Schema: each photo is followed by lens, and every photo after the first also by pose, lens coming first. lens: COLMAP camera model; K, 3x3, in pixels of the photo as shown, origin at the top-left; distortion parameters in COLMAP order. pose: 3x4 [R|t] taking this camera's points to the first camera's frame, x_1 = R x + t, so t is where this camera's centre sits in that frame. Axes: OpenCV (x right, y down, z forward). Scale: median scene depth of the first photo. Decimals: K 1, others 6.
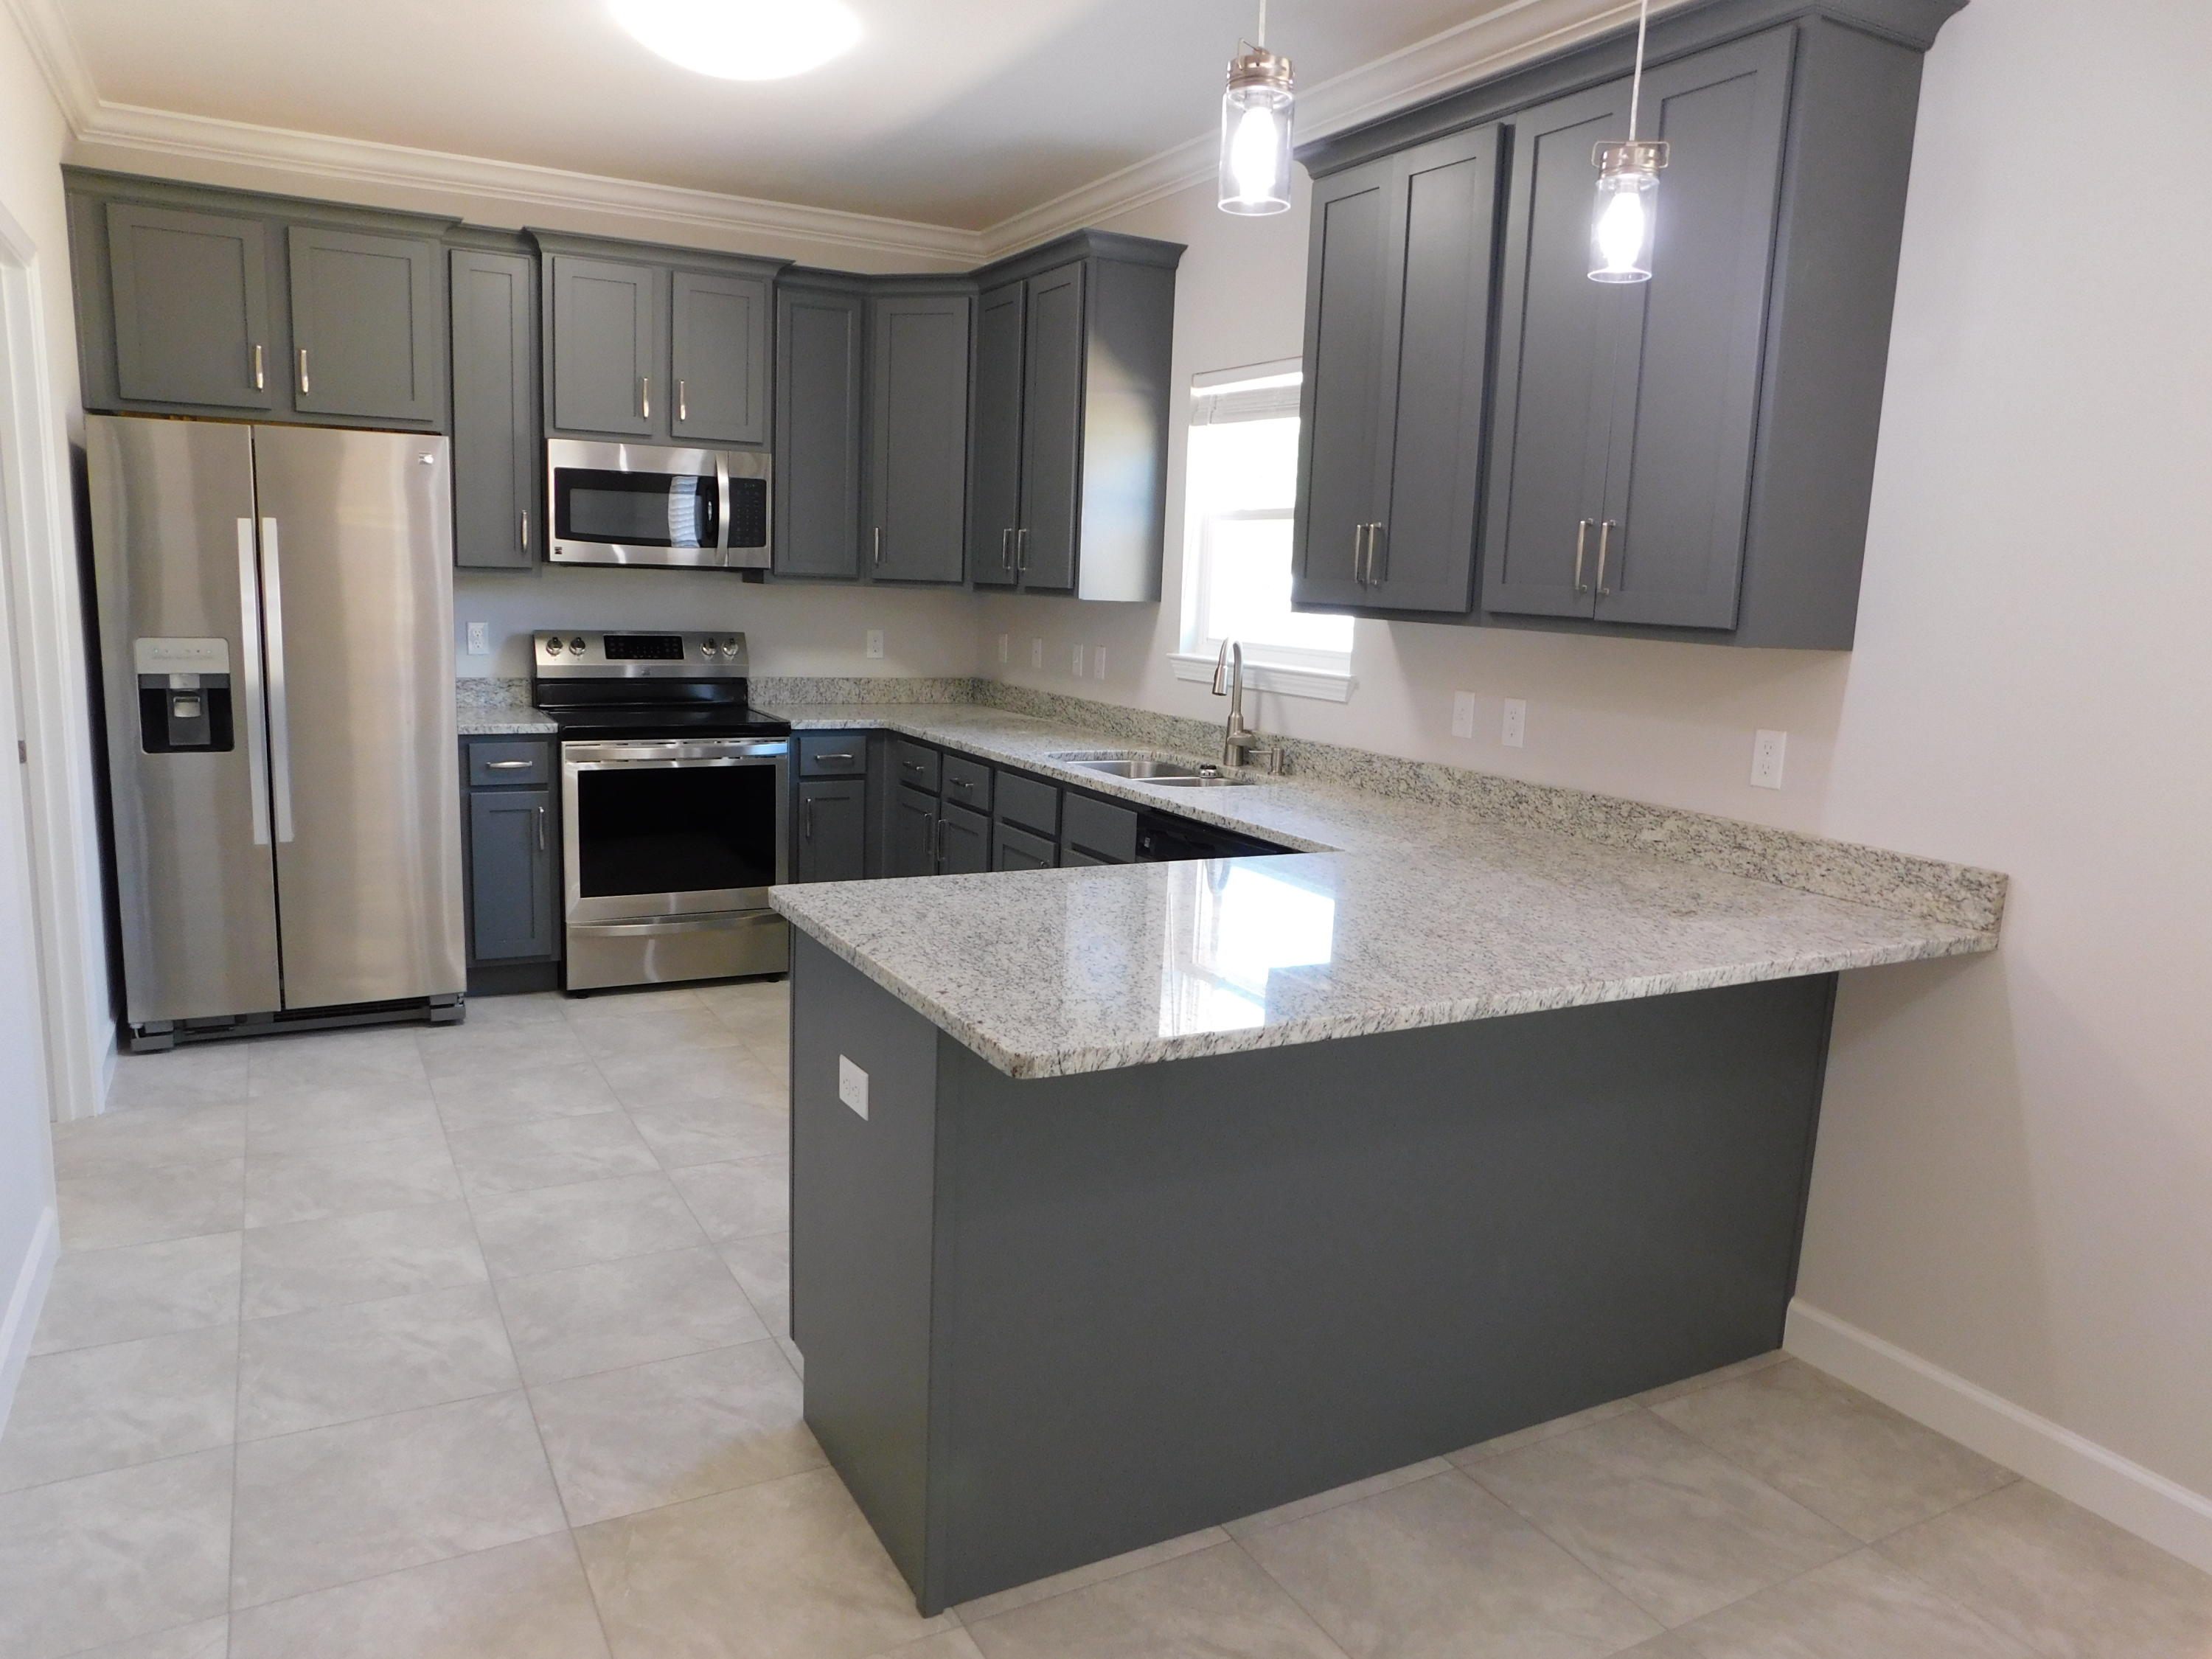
lens RADIAL K [[1531.9, 0, 1106.9], [0, 1531.9, 834.9], [0, 0, 1]] dist [-0.073581, 0.067283]
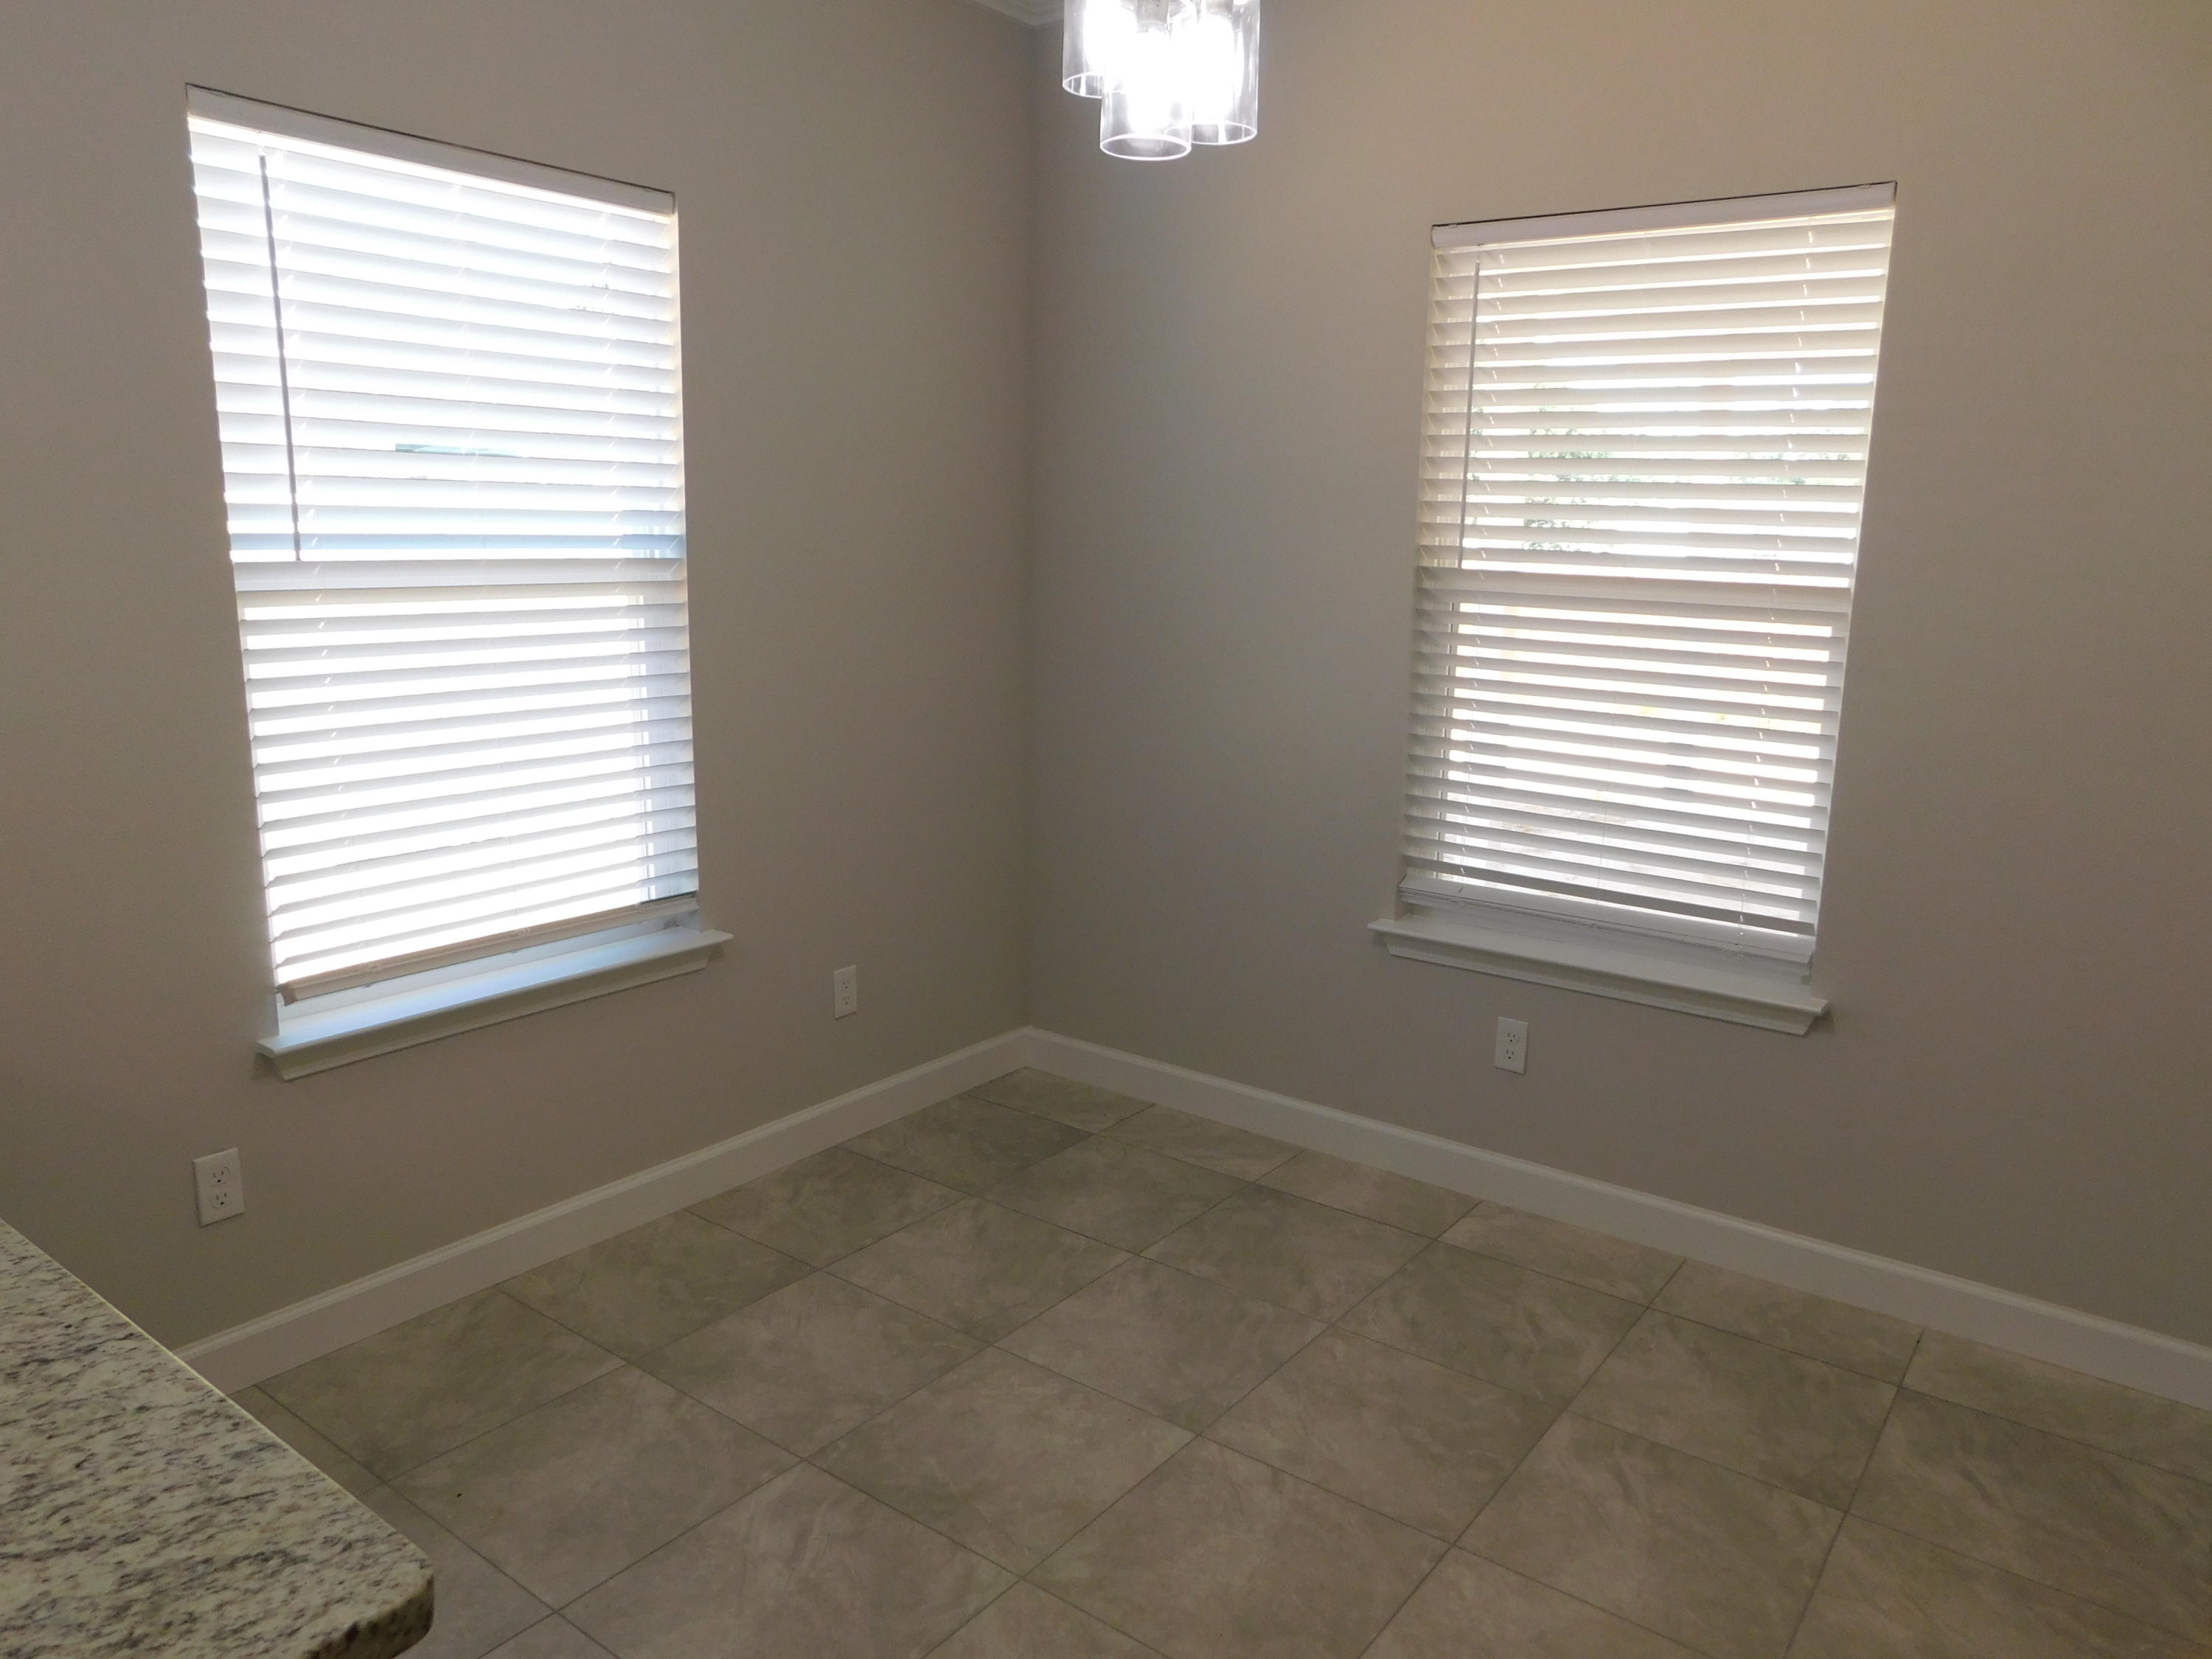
lens RADIAL K [[1531.9, 0, 1106.9], [0, 1531.9, 834.9], [0, 0, 1]] dist [-0.073581, 0.067283]
pose [[-0.408731, -0.233159, 0.882370, -0.252766], [0.116560, 0.945563, 0.303850, -0.095240], [-0.905181, 0.227041, -0.359304, 0.472837]]
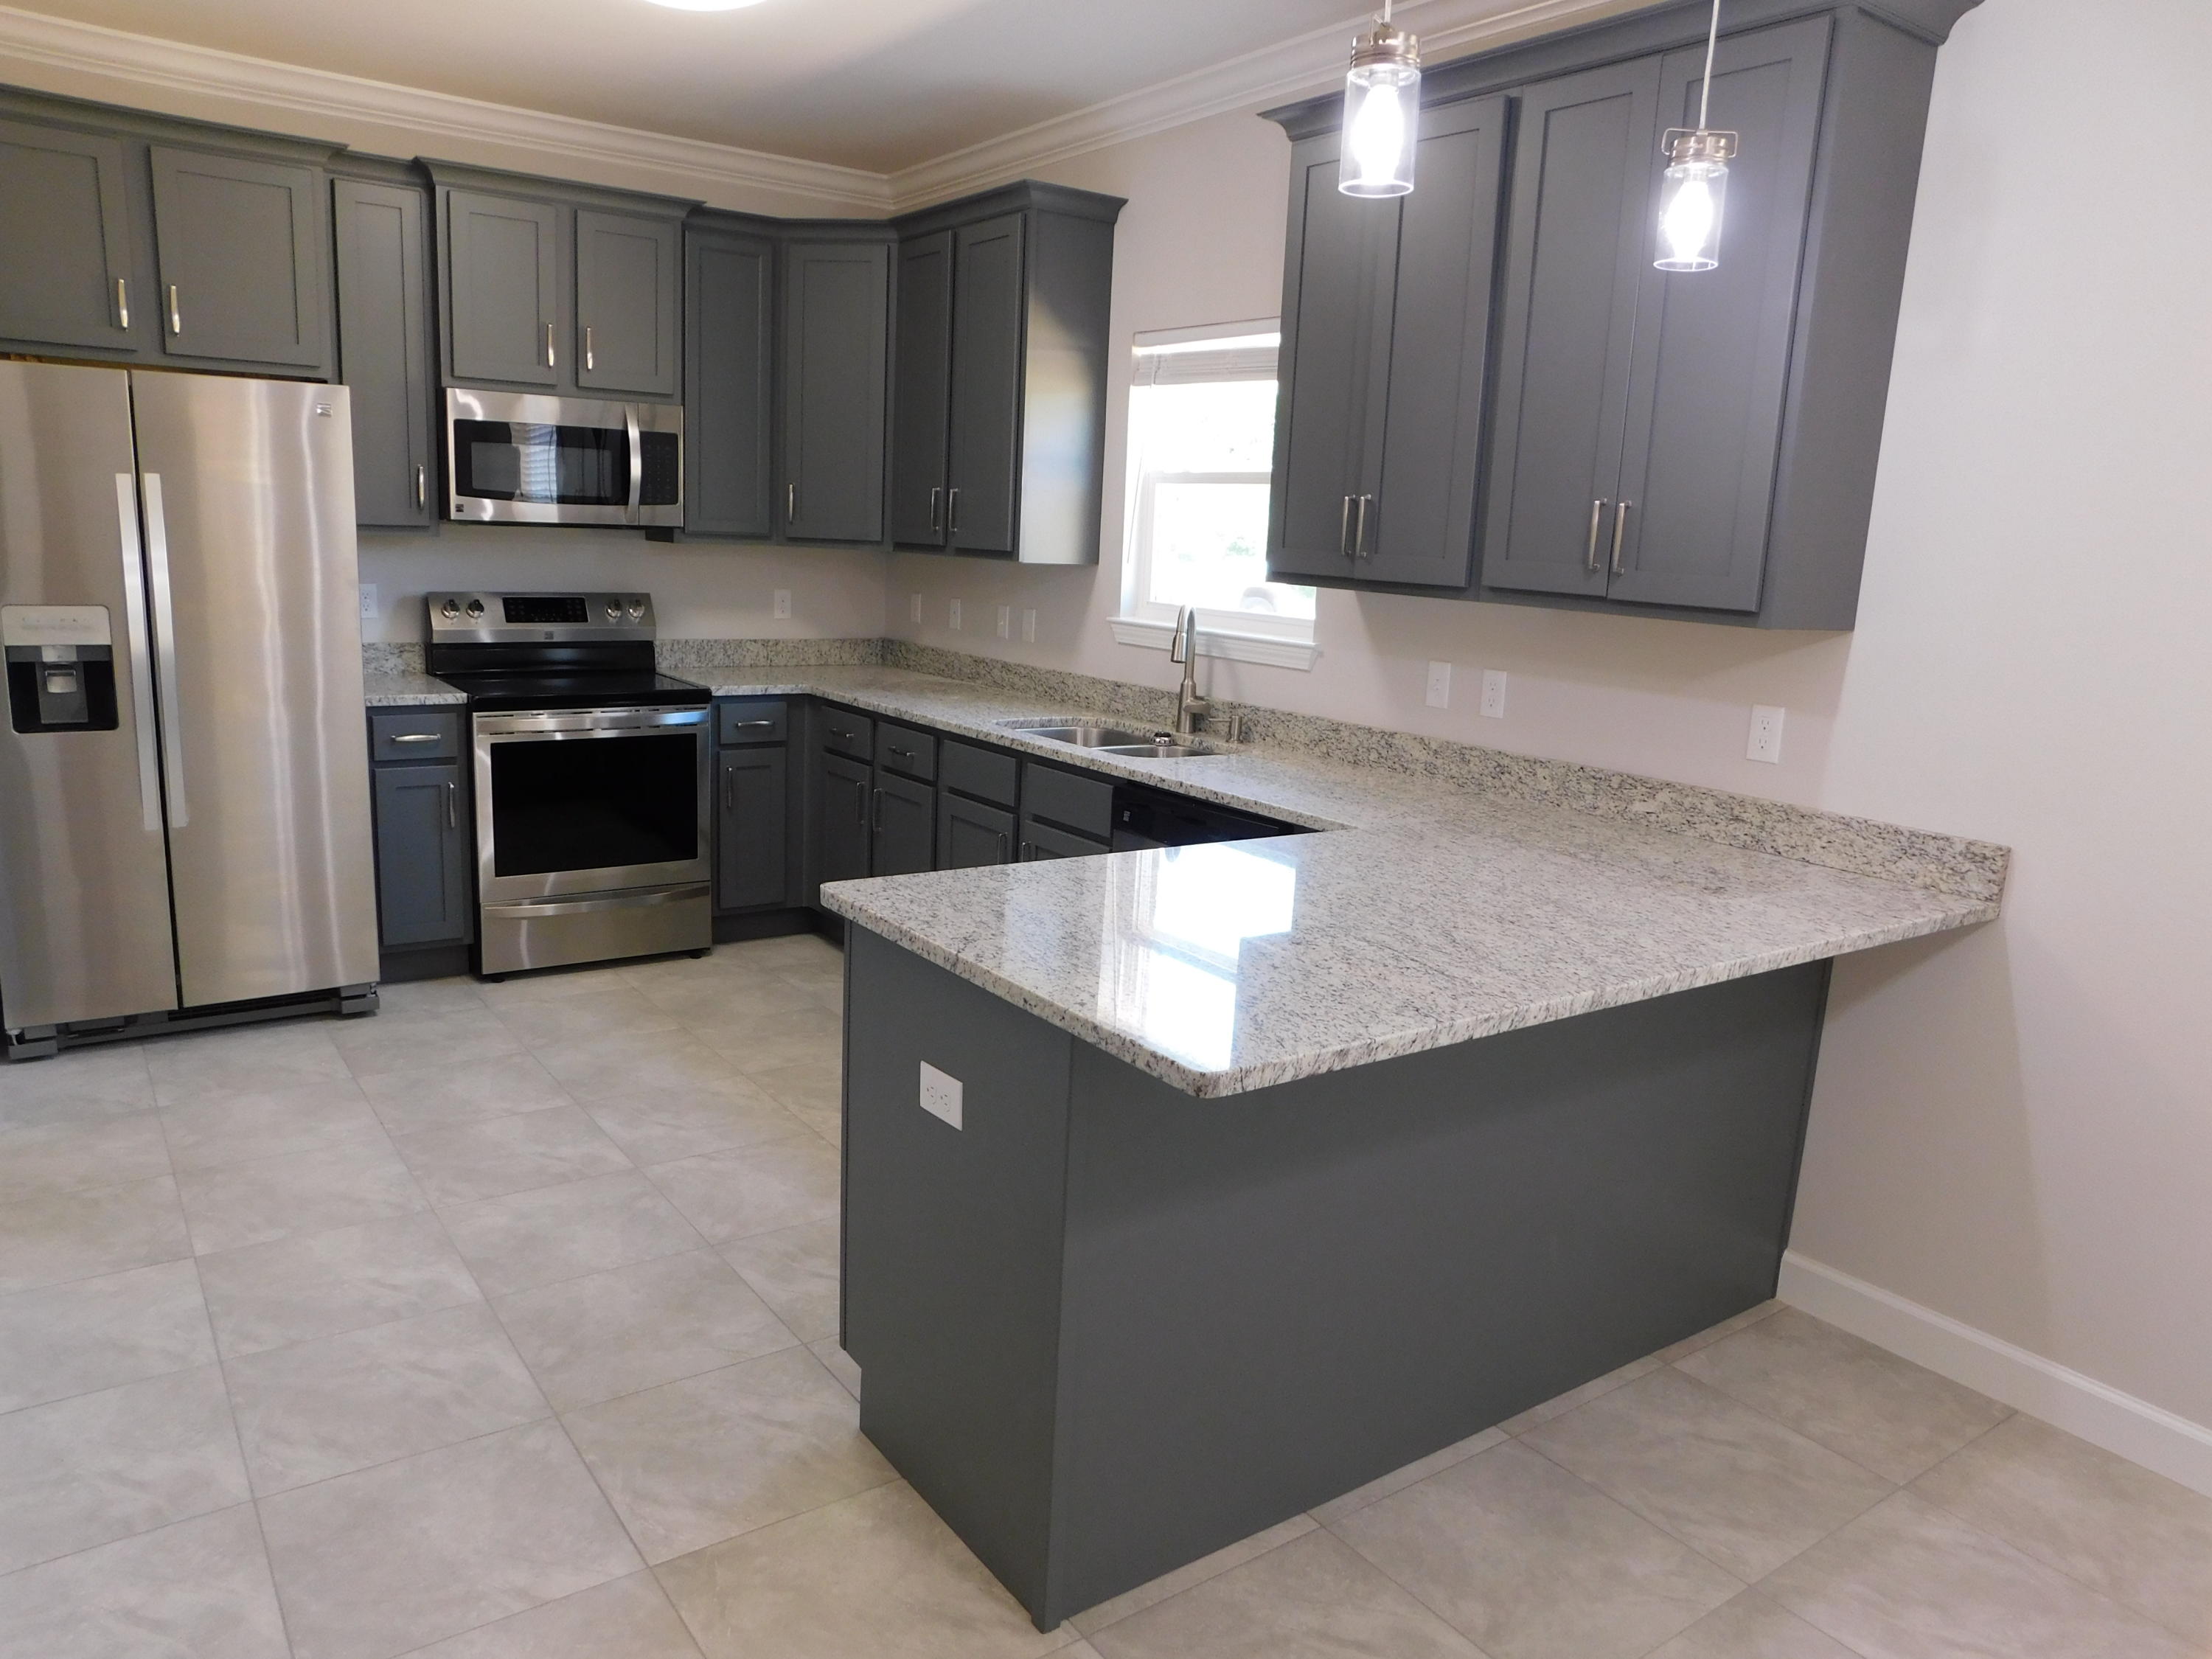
lens RADIAL K [[1531.9, 0, 1106.9], [0, 1531.9, 834.9], [0, 0, 1]] dist [-0.073581, 0.067283]
pose [[0.992734, -0.017469, 0.119056, -0.118437], [0.013042, 0.999198, 0.037862, -0.023428], [-0.119622, -0.036034, 0.992165, 0.024735]]
